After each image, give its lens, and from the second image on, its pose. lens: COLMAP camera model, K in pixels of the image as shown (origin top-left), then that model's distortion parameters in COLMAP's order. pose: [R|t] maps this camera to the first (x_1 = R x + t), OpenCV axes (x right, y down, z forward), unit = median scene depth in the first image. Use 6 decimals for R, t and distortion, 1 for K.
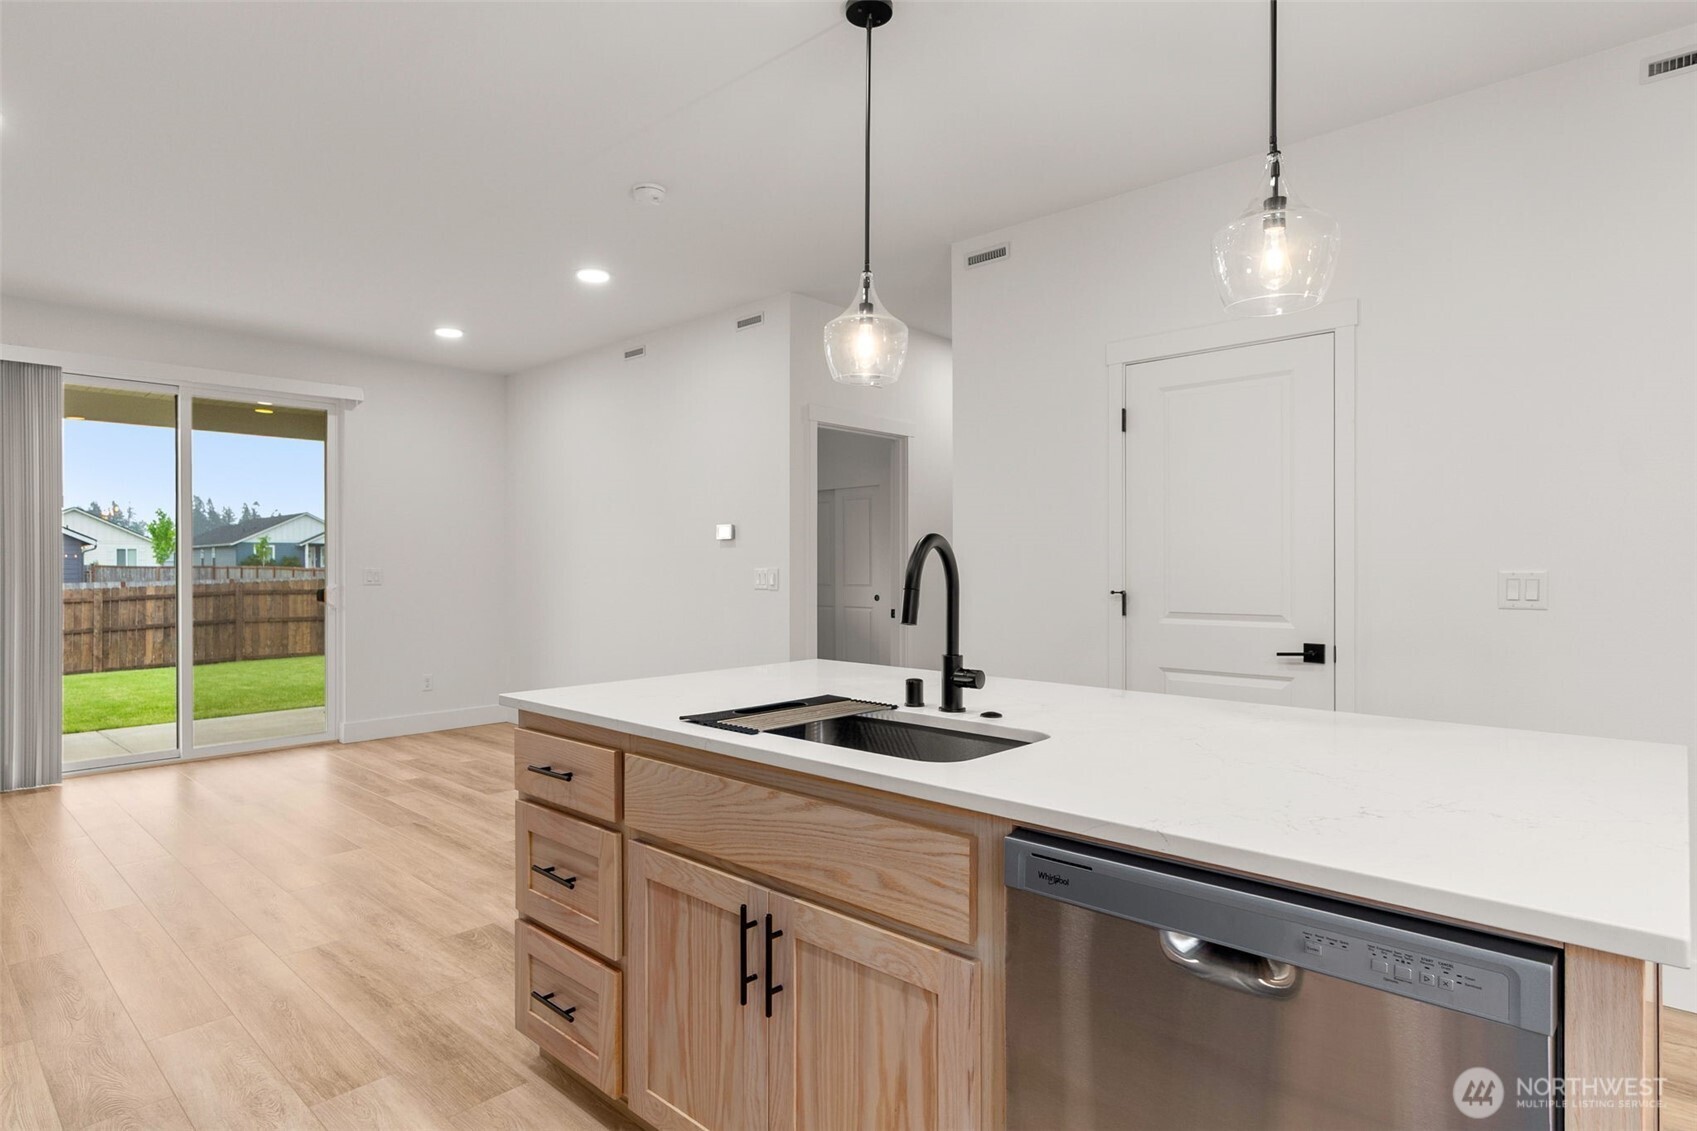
lens RADIAL K [[918.4, 0, 846.8], [0, 918.4, 566.8], [0, 0, 1]] dist [0.009582, 0.002097]
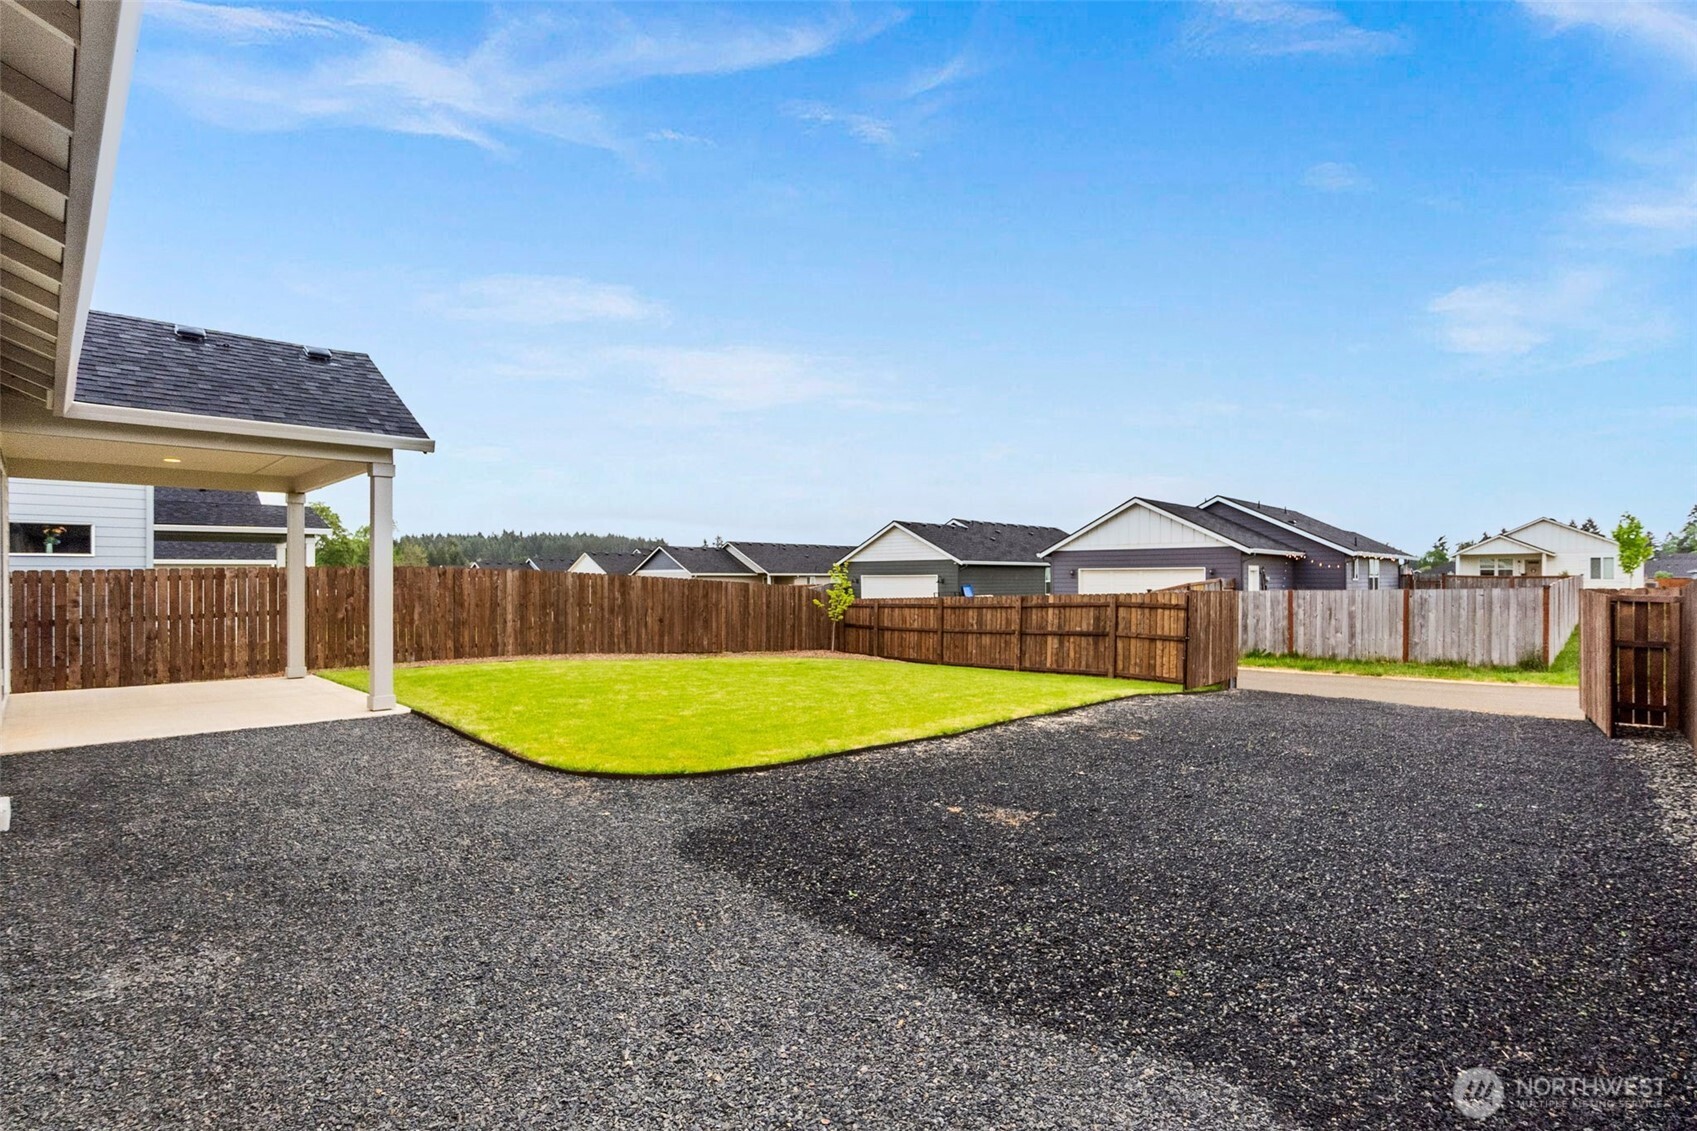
lens RADIAL K [[803.2, 0, 792.9], [0, 803.2, 590.5], [0, 0, 1]] dist [0.009775, 0.002270]
pose [[-0.025373, 0.018549, -0.999506, 0.192932], [-0.001782, 0.999825, 0.018600, -0.000992], [0.999676, 0.002253, -0.025335, 0.752604]]
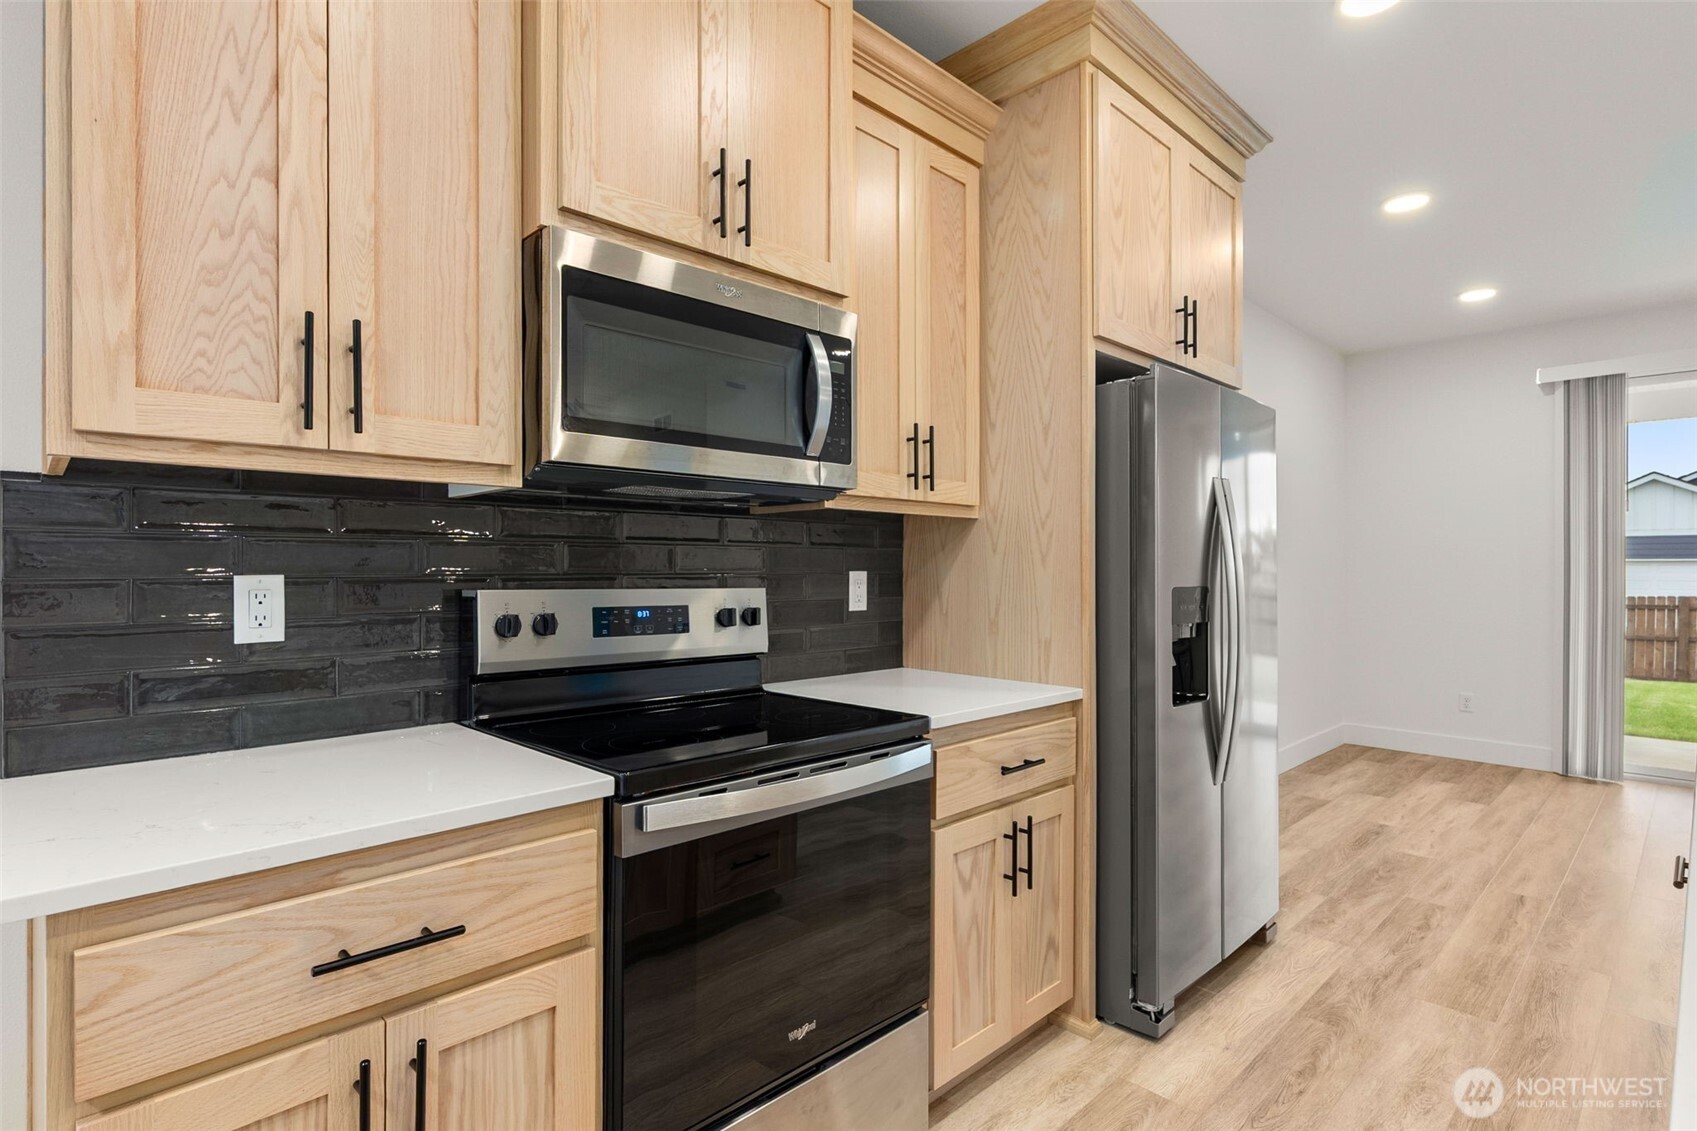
lens RADIAL K [[848.2, 0, 784.4], [0, 848.2, 568.3], [0, 0, 1]] dist [0.003164, 0.000082]
pose [[-0.064667, 0.003258, -0.997902, 0.040093], [-0.004045, 0.999986, 0.003527, -0.000076], [0.997899, 0.004265, -0.064653, 0.041108]]
